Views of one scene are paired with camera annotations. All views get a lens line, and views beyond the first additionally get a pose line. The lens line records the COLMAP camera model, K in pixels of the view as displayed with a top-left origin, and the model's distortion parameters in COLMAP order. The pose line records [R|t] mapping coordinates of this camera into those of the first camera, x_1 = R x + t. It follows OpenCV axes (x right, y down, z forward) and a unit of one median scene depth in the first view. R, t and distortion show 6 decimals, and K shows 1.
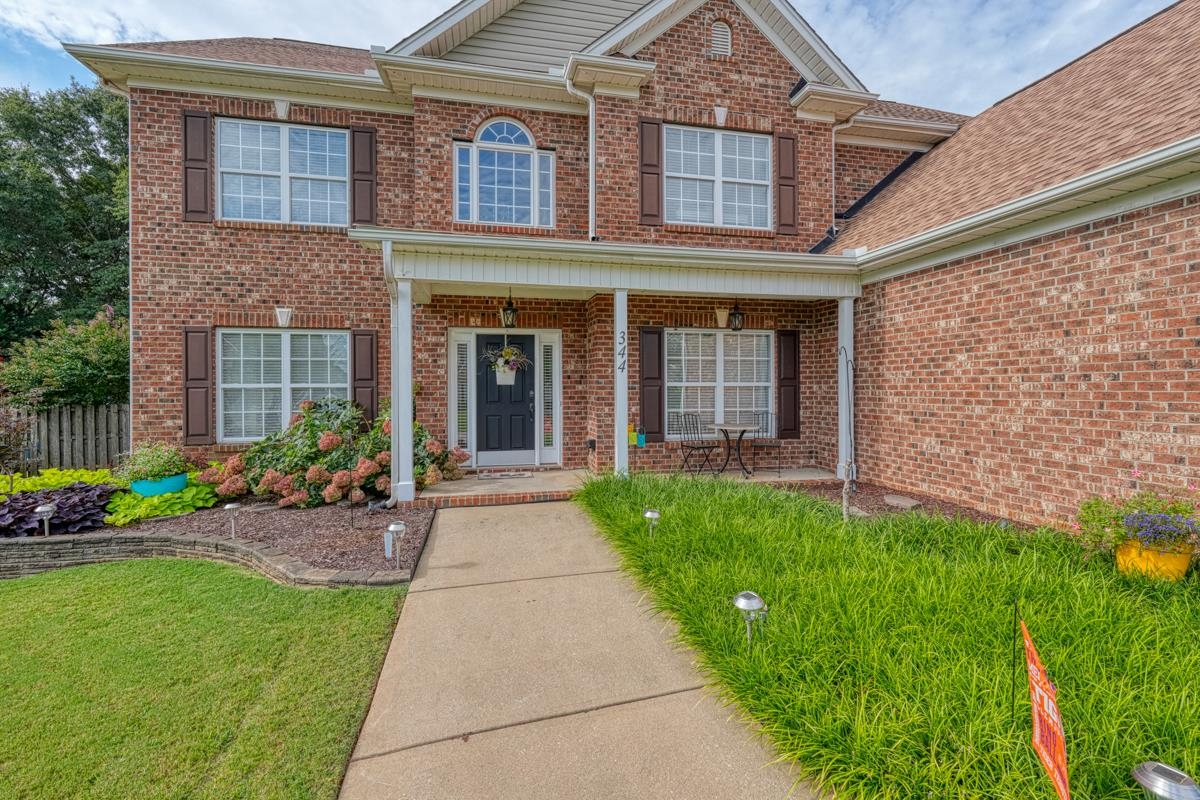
lens RADIAL K [[529.2, 0, 608.1], [0, 529.2, 385.0], [0, 0, 1]] dist [0.000588, 0.000285]
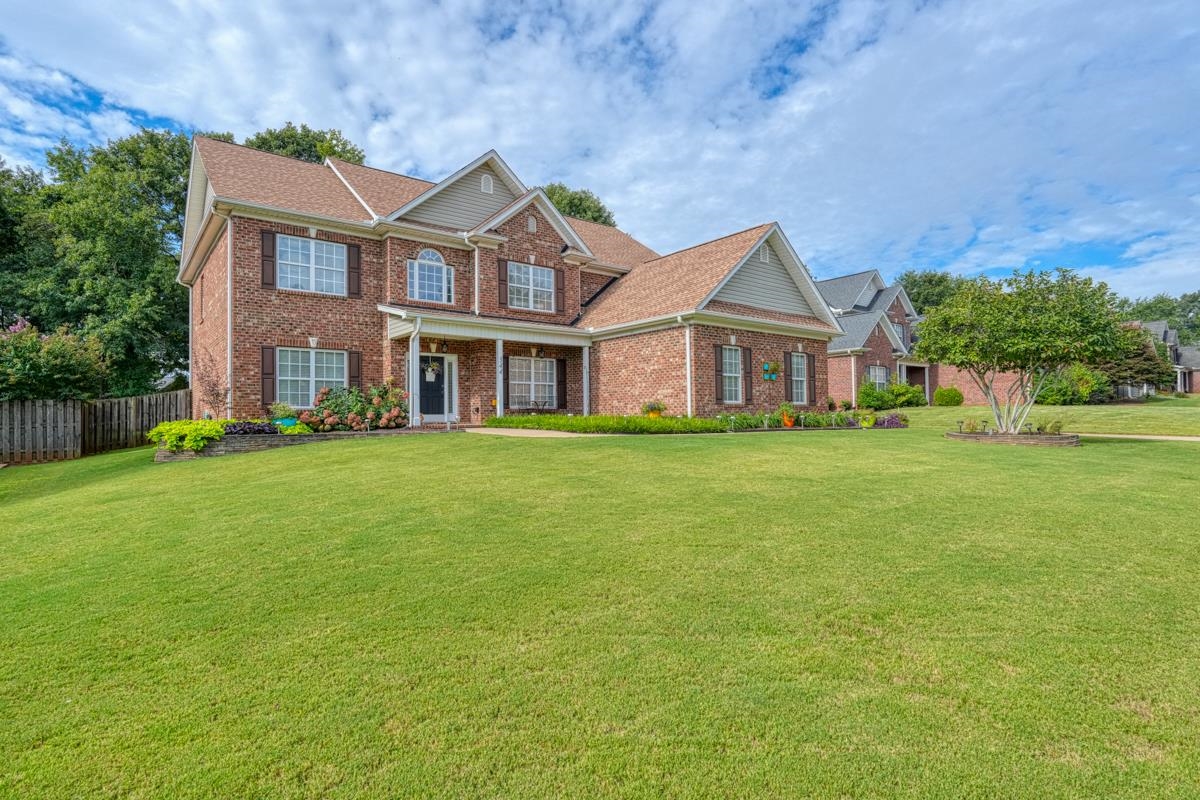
lens RADIAL K [[613.5, 0, 598.8], [0, 613.5, 404.0], [0, 0, 1]] dist [-0.005173, -0.000668]
pose [[0.898775, 0.004475, 0.438387, -0.646073], [0.008050, 0.999611, -0.026708, 0.154433], [-0.438336, 0.027533, 0.898389, -1.369519]]
